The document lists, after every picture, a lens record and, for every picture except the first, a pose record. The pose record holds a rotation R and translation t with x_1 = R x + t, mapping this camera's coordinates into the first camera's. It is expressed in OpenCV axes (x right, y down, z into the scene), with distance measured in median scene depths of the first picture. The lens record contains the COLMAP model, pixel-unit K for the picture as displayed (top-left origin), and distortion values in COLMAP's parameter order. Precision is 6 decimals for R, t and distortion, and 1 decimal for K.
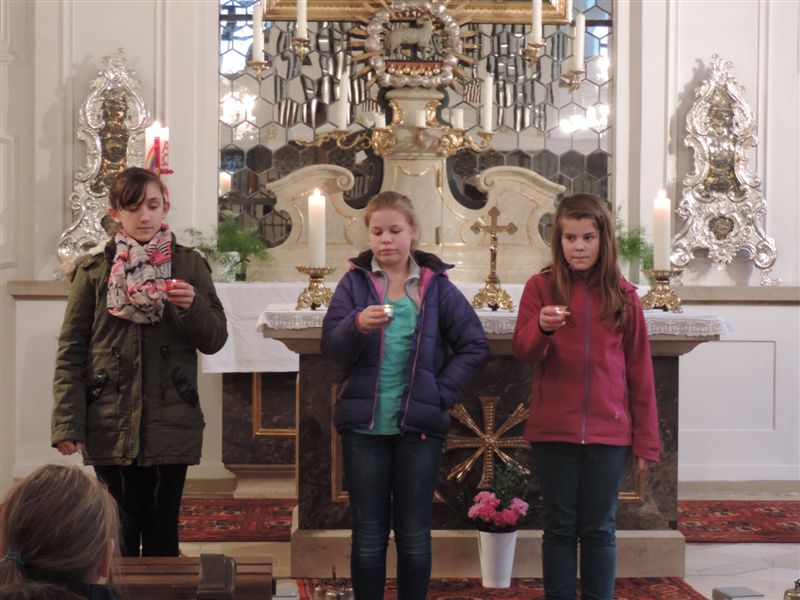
lens RADIAL K [[2099.8, 0, 400.0], [0, 2099.8, 300.0], [0, 0, 1]] dist [-0.012706, 0.698405]
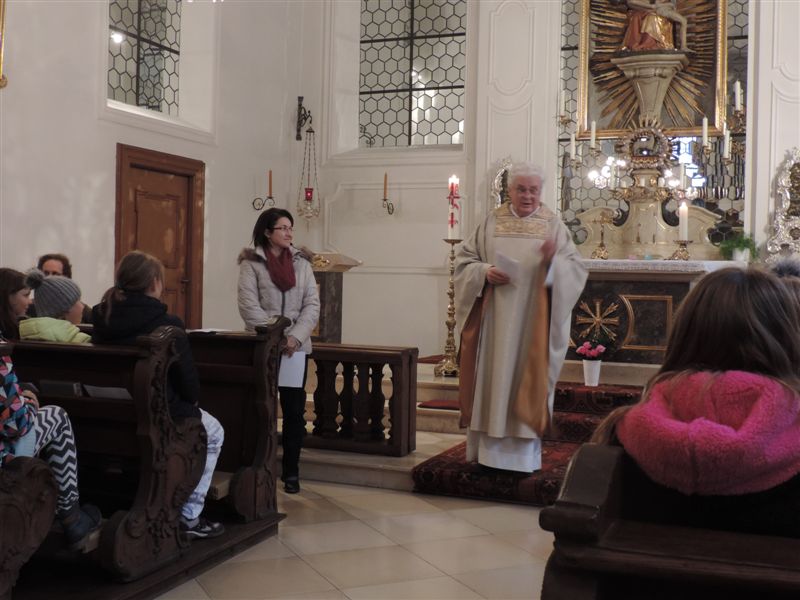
lens RADIAL K [[1003.4, 0, 400.0], [0, 1003.4, 300.0], [0, 0, 1]] dist [-0.068599, 0.045231]
pose [[0.898209, 0.020948, -0.439068, 0.230763], [-0.025525, 0.999664, -0.004523, 0.041947], [0.438826, 0.015270, 0.898442, -0.008709]]
